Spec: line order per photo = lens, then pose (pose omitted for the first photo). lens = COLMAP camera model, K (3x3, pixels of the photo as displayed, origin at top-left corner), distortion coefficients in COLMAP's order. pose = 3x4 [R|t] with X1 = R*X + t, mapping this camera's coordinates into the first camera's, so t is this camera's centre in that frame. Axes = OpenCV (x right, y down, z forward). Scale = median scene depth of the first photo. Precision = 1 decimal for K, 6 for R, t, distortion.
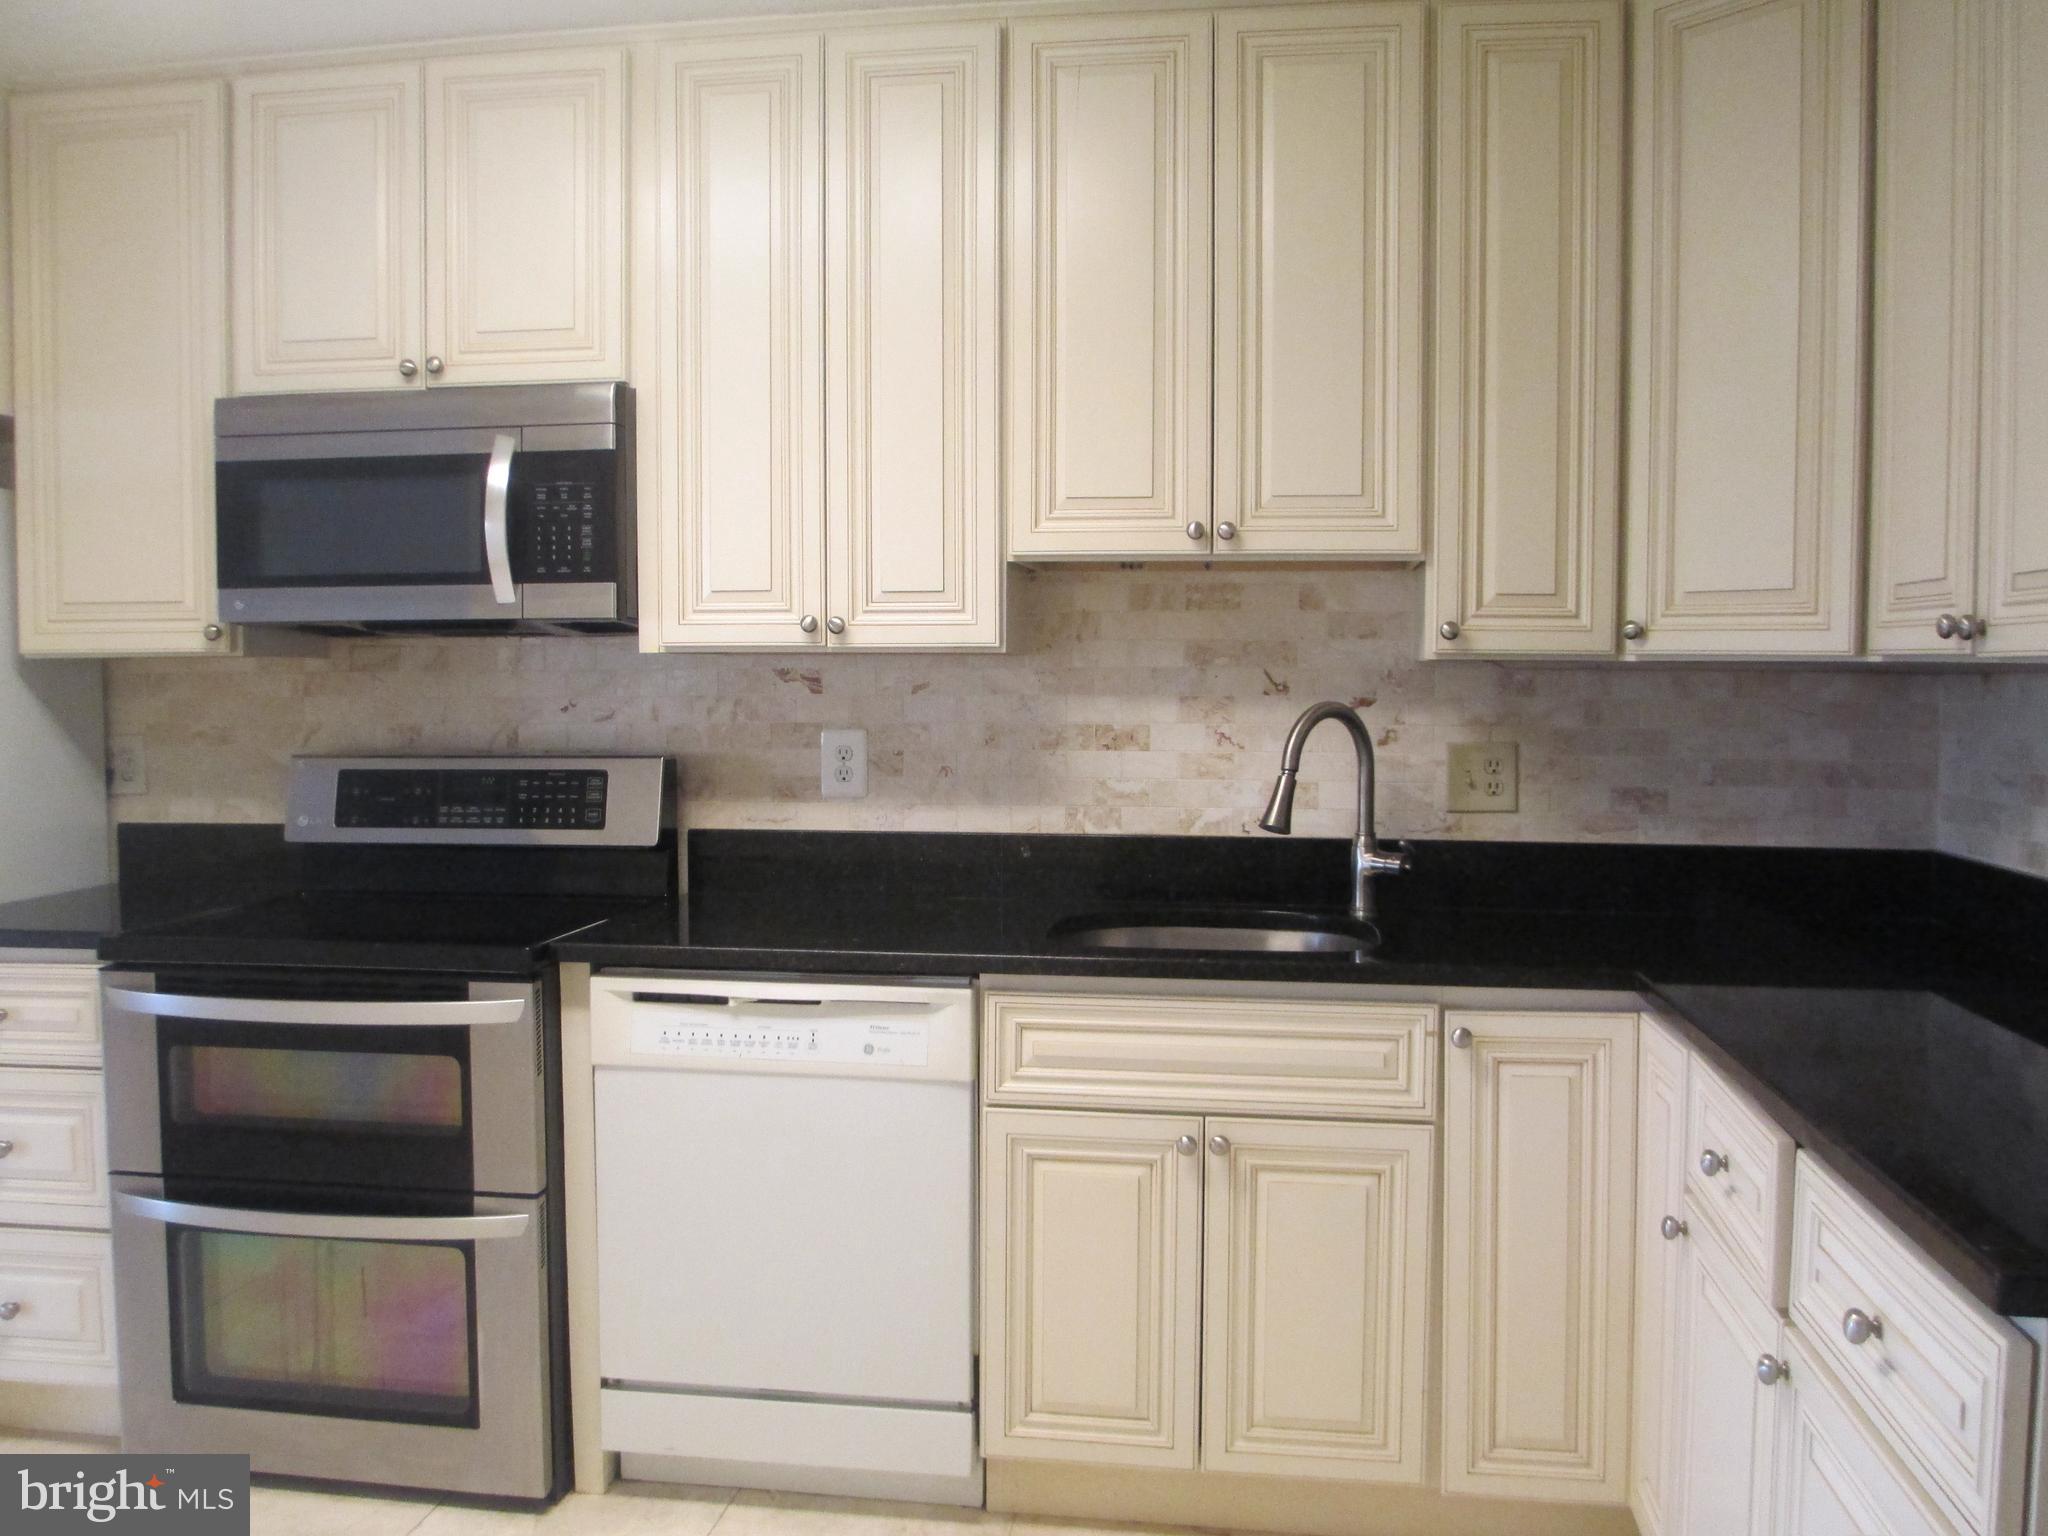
lens RADIAL K [[1683.0, 0, 1024.0], [0, 1683.0, 768.0], [0, 0, 1]] dist [-0.005702, -0.002377]
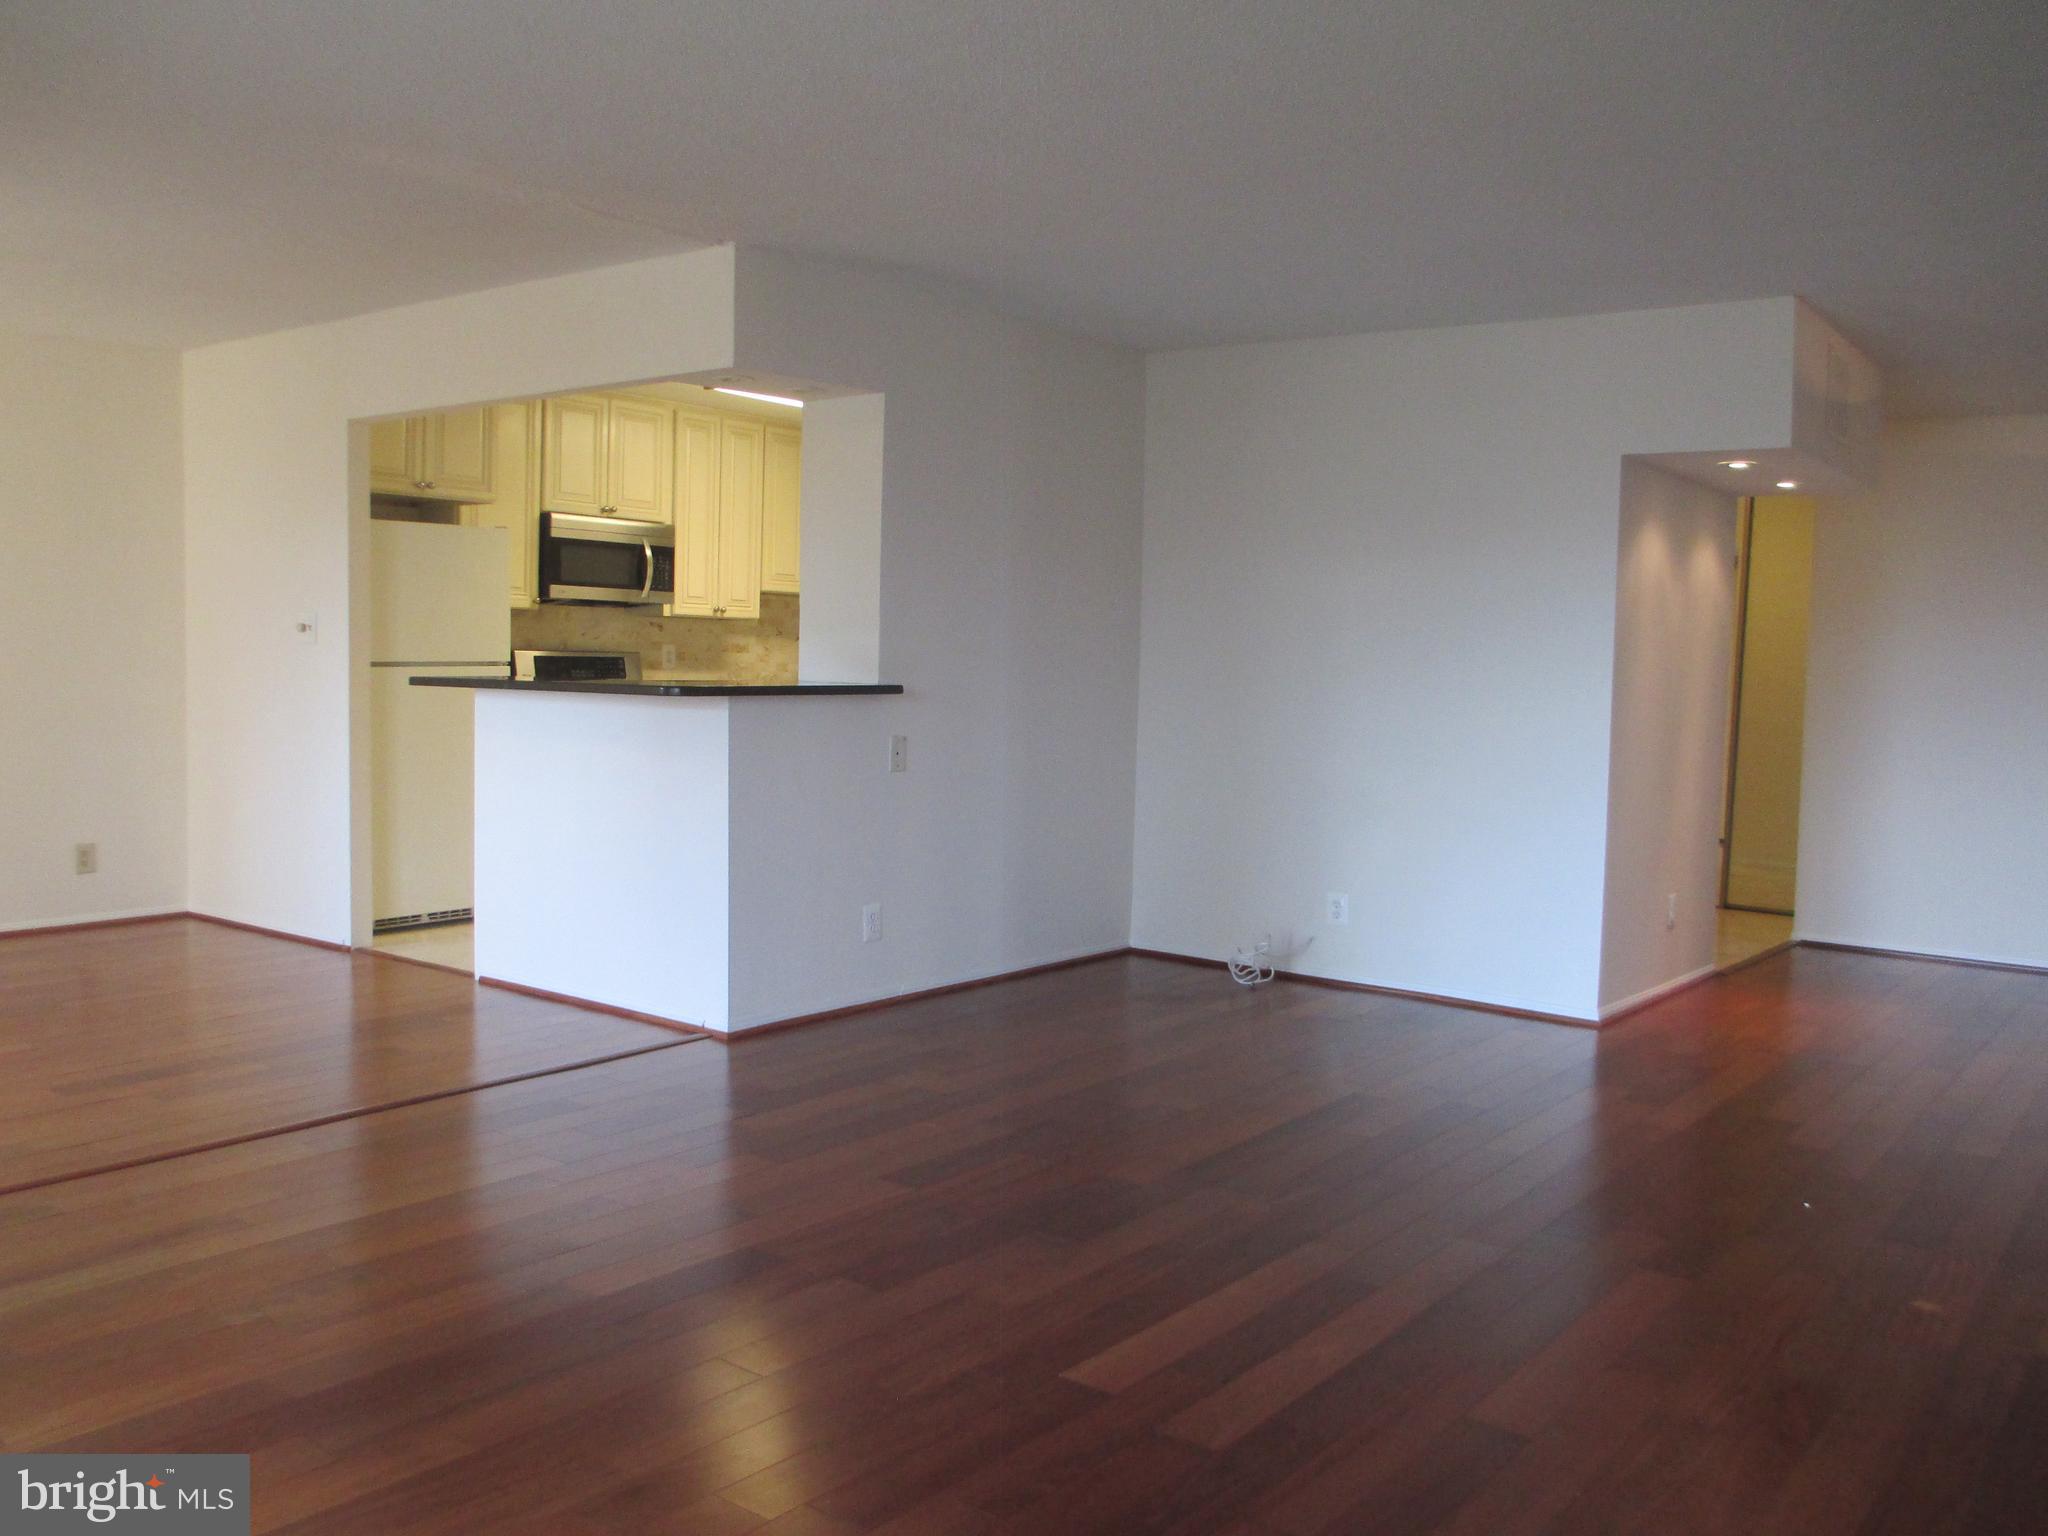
lens RADIAL K [[1683.0, 0, 1024.0], [0, 1683.0, 768.0], [0, 0, 1]] dist [-0.005702, -0.002377]
pose [[0.481500, -0.047967, 0.875133, -2.298135], [0.010148, 0.998739, 0.049159, 0.051321], [-0.876387, -0.014789, 0.481379, -0.863637]]
